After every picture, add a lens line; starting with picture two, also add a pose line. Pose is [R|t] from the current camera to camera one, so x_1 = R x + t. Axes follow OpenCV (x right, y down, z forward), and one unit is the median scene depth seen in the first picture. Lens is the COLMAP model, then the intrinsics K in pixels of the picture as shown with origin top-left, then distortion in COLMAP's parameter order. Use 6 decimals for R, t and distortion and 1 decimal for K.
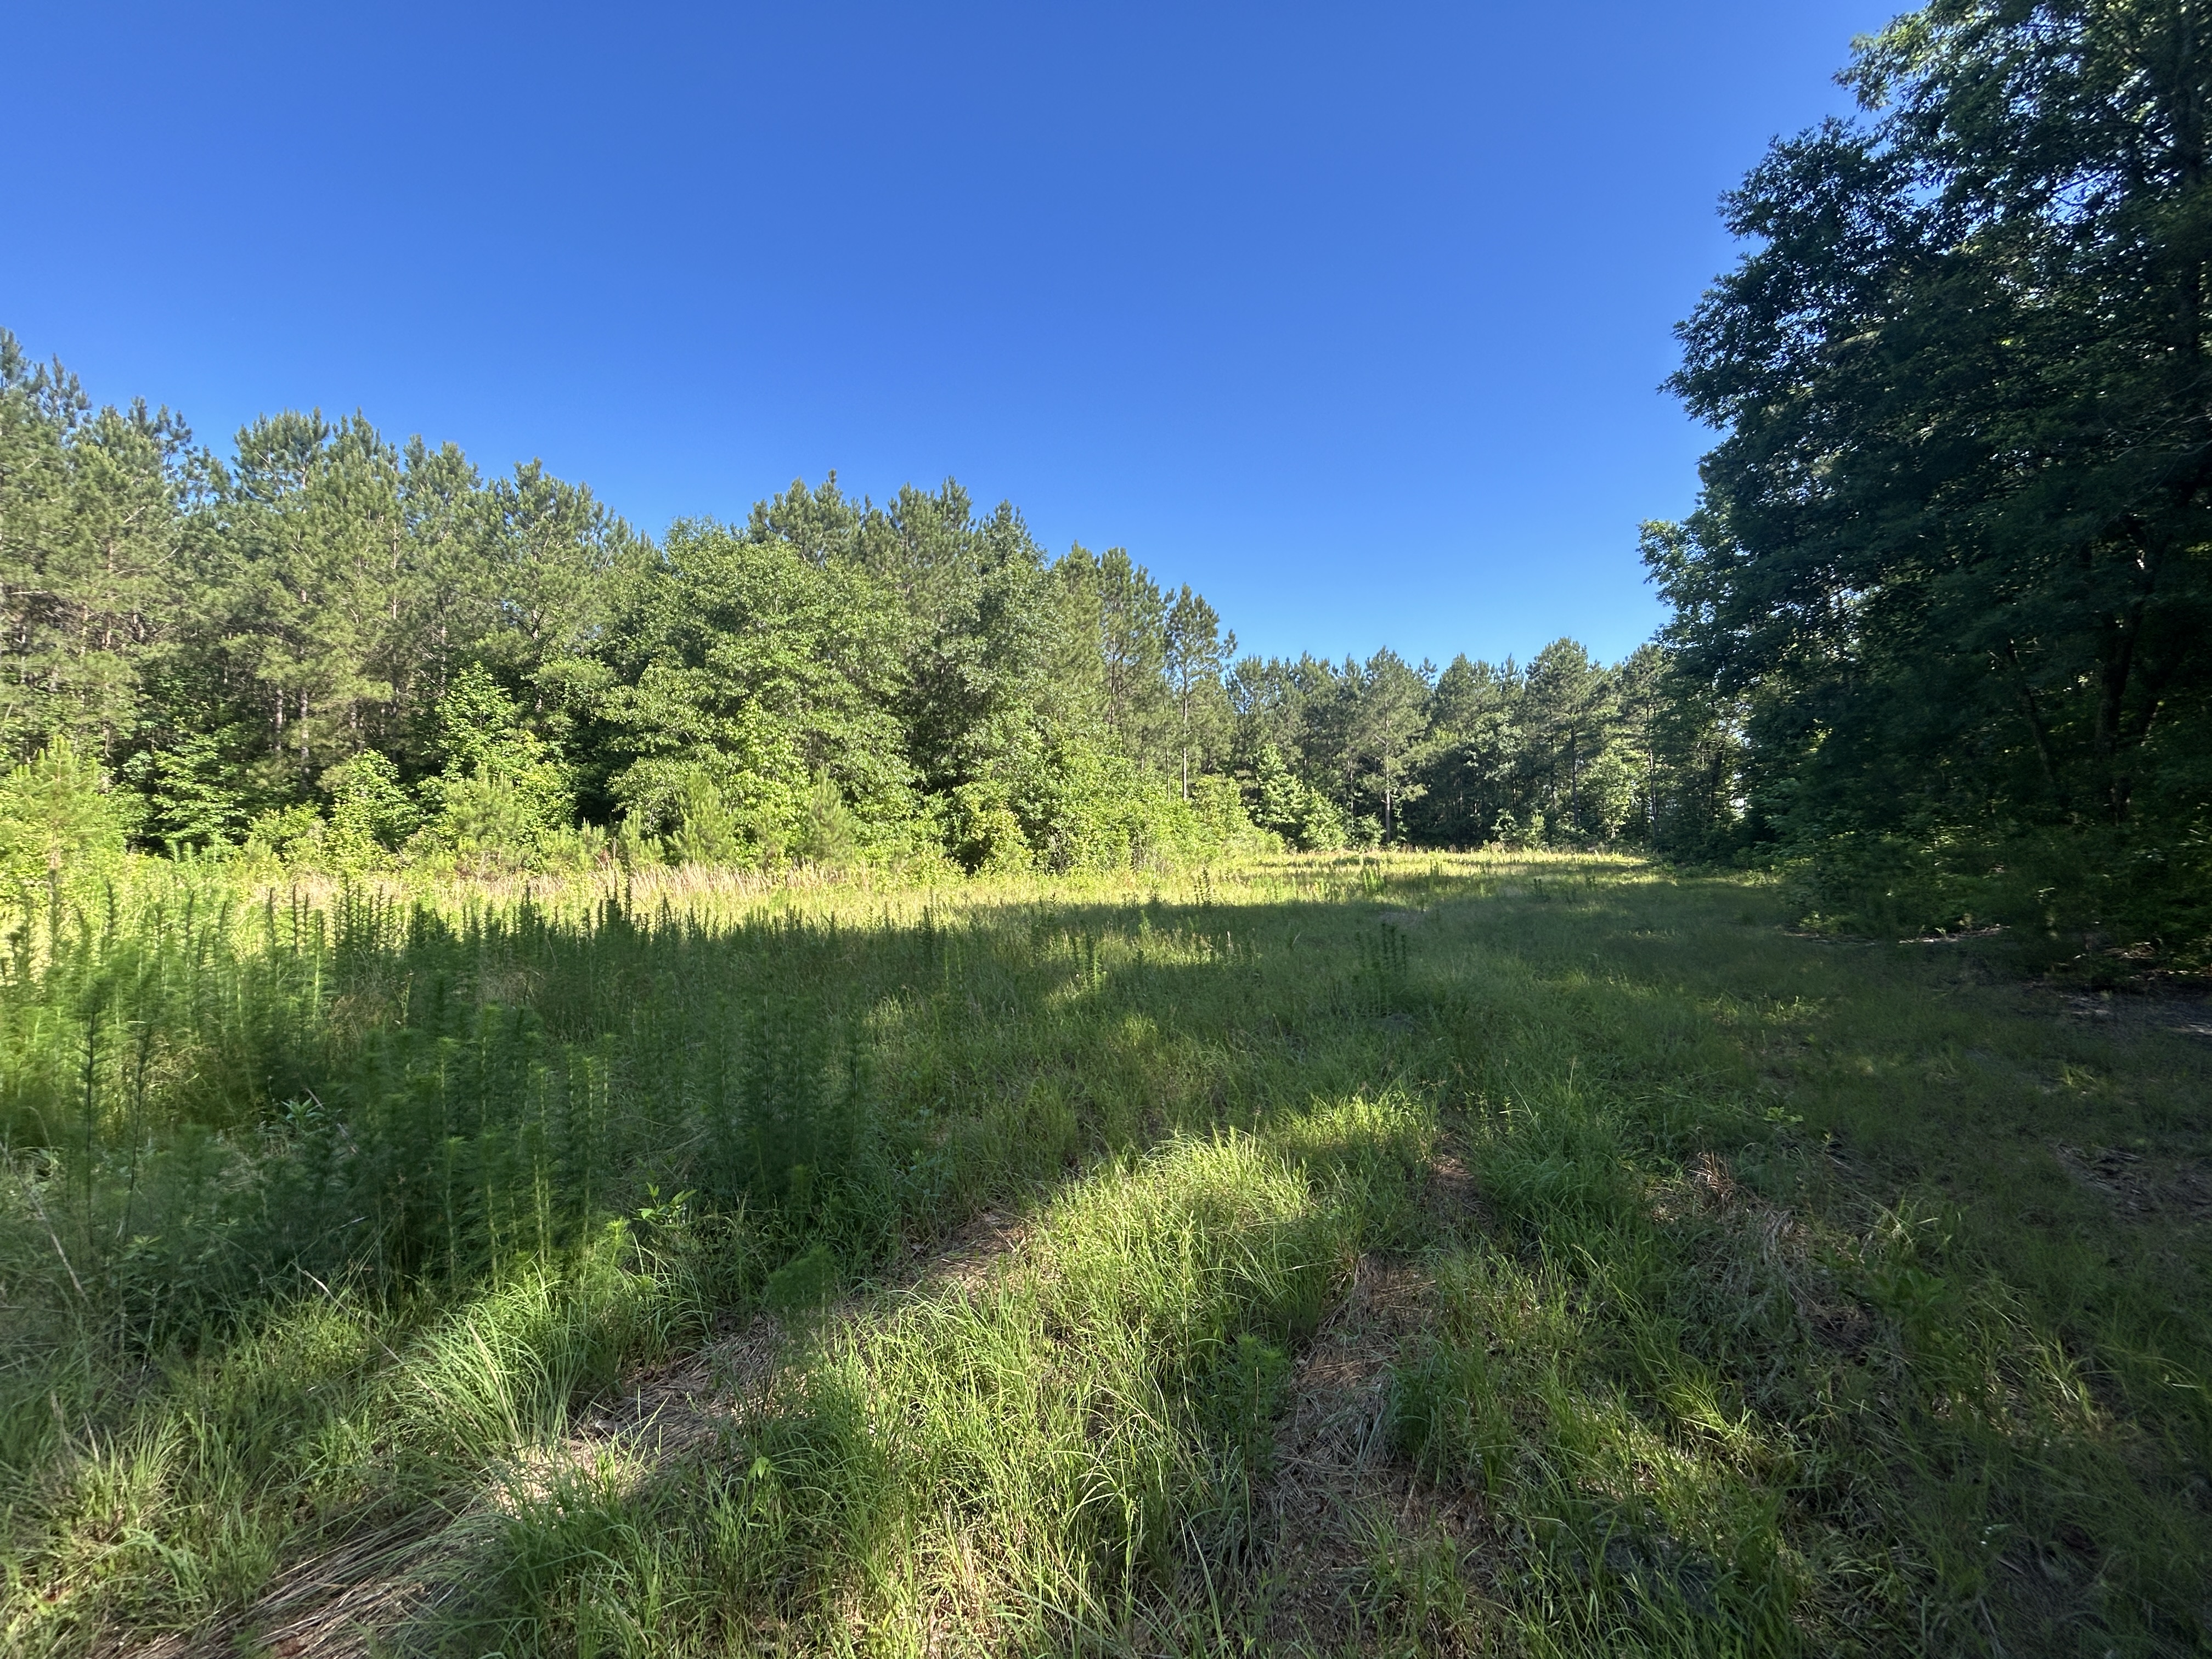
lens RADIAL K [[894.3, 0, 1098.5], [0, 894.3, 822.6], [0, 0, 1]] dist [0.000379, -0.000054]
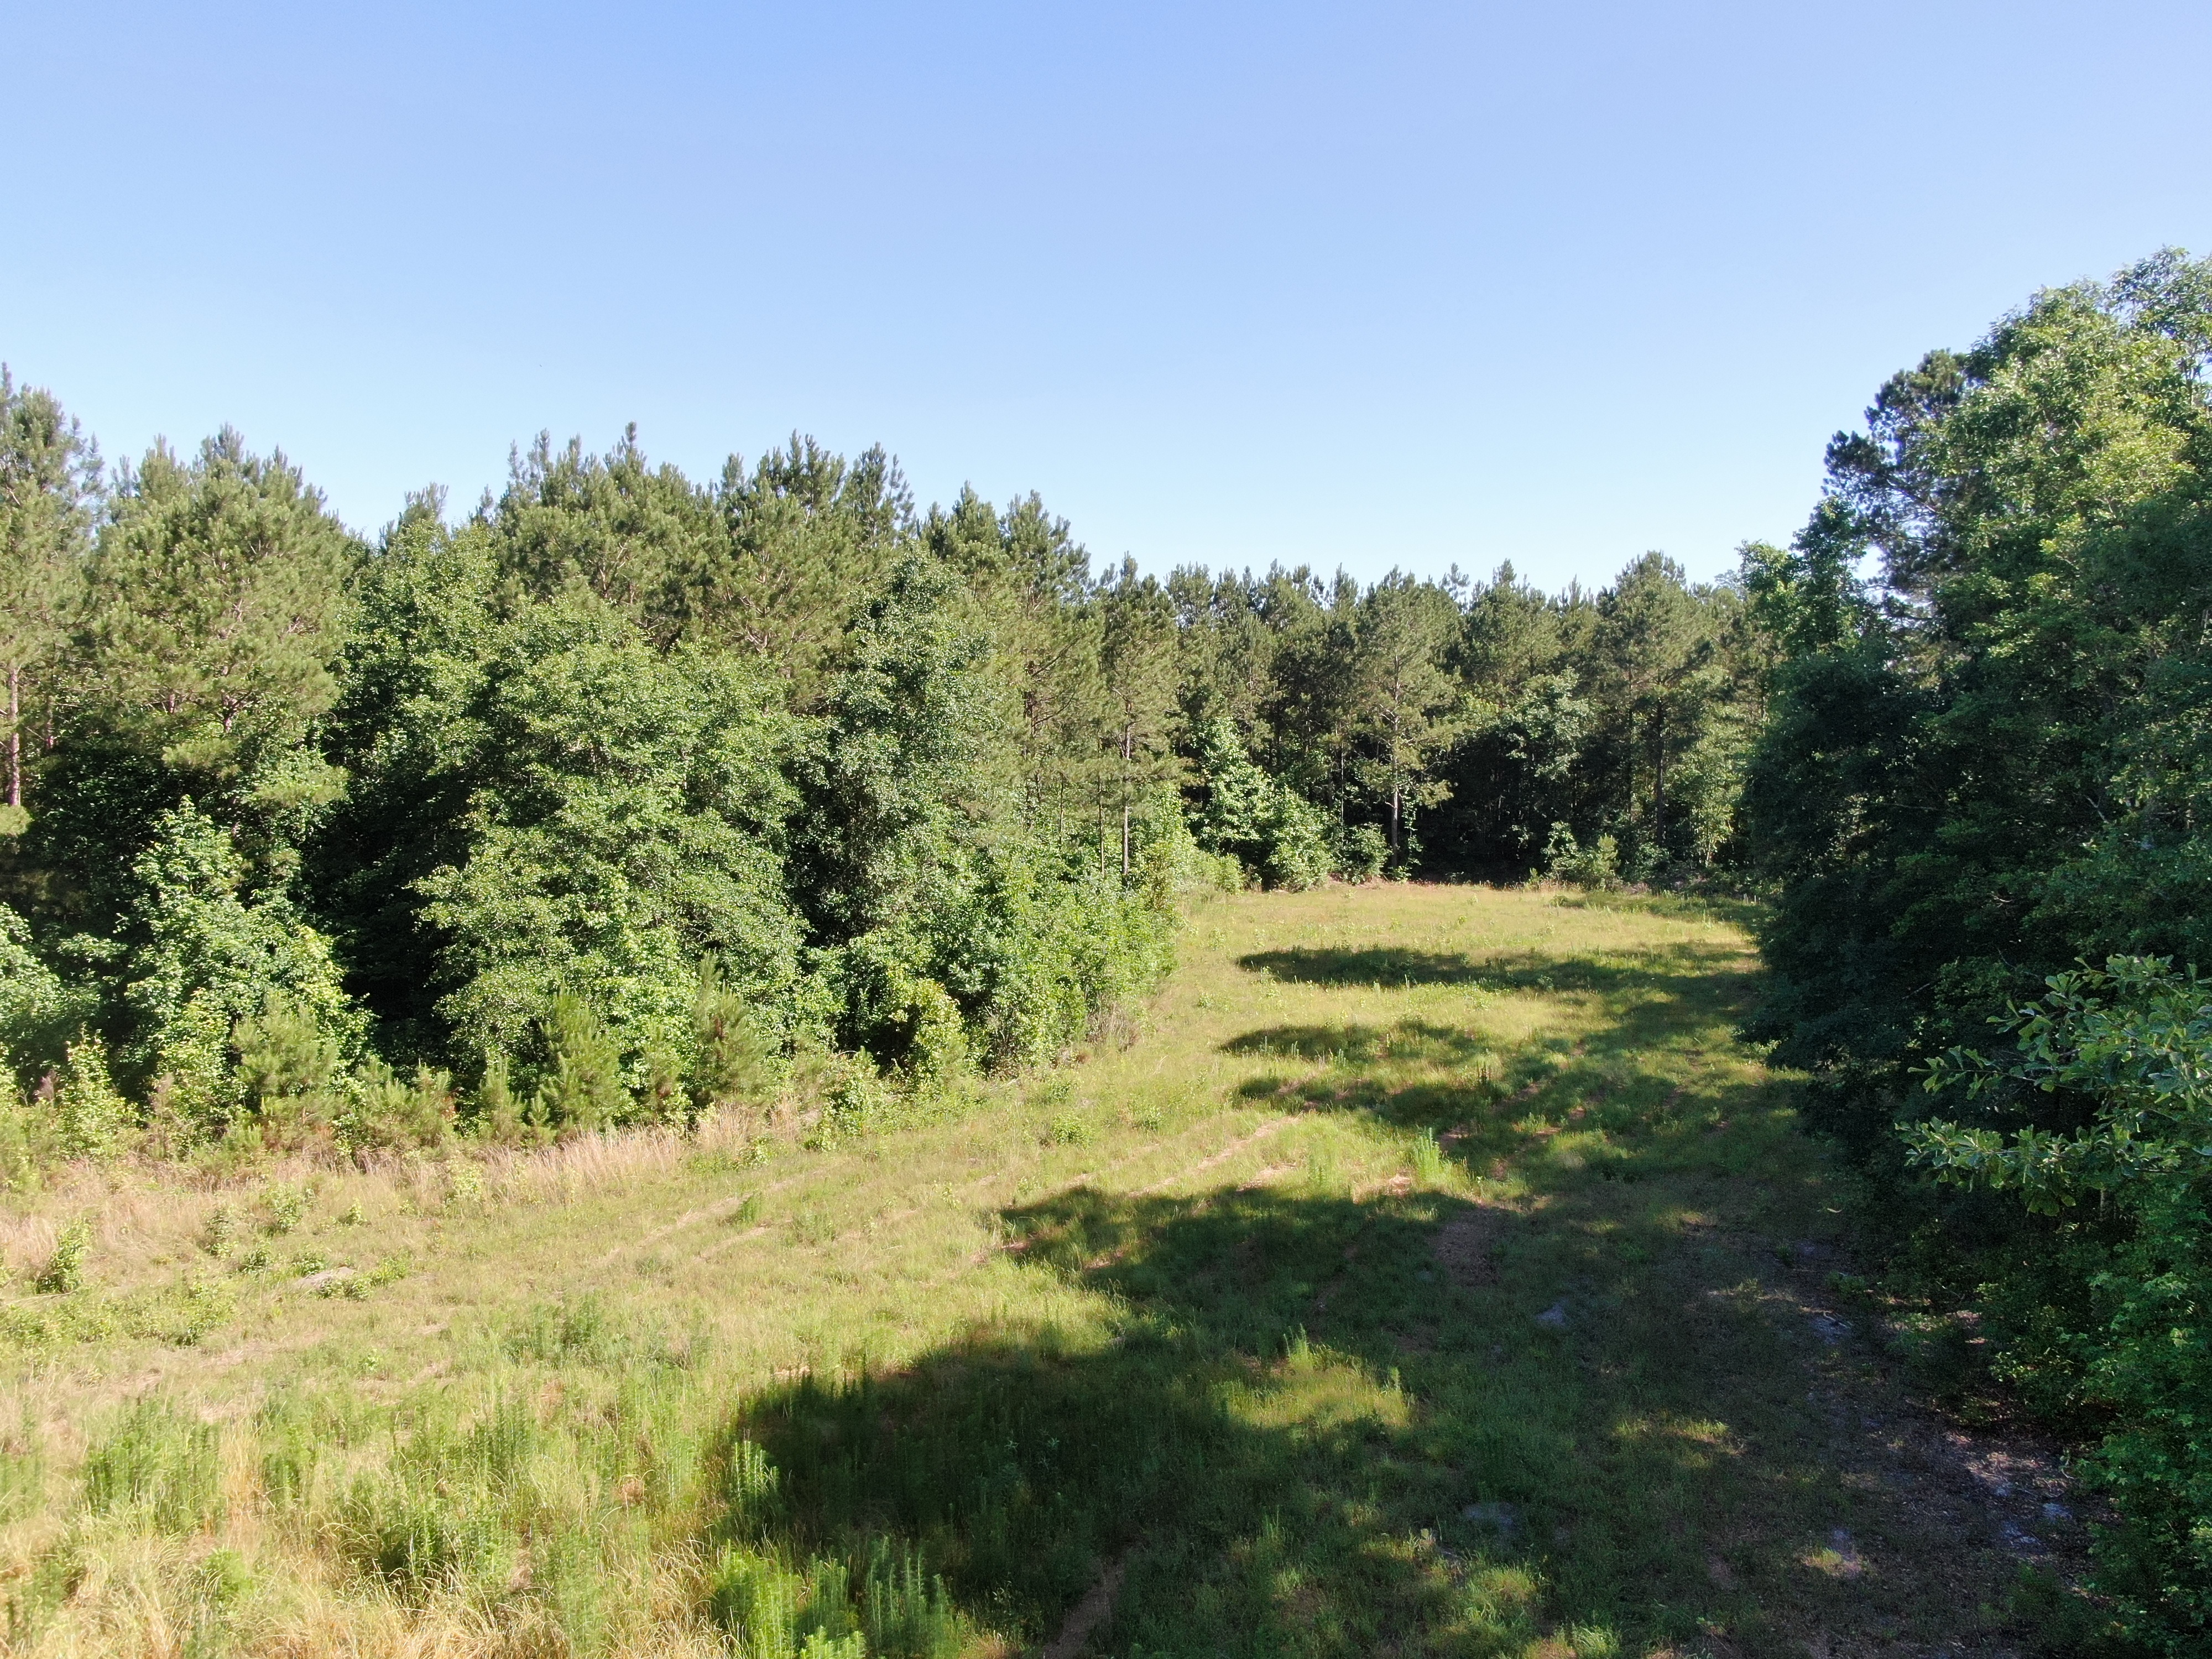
lens RADIAL K [[1562.9, 0, 1107.8], [0, 1562.9, 847.6], [0, 0, 1]] dist [-0.021237, 0.002814]
pose [[0.988933, -0.003061, 0.148332, -0.060733], [-0.010311, 0.995952, 0.089297, -0.096302], [-0.148005, -0.089838, 0.984898, -0.114636]]
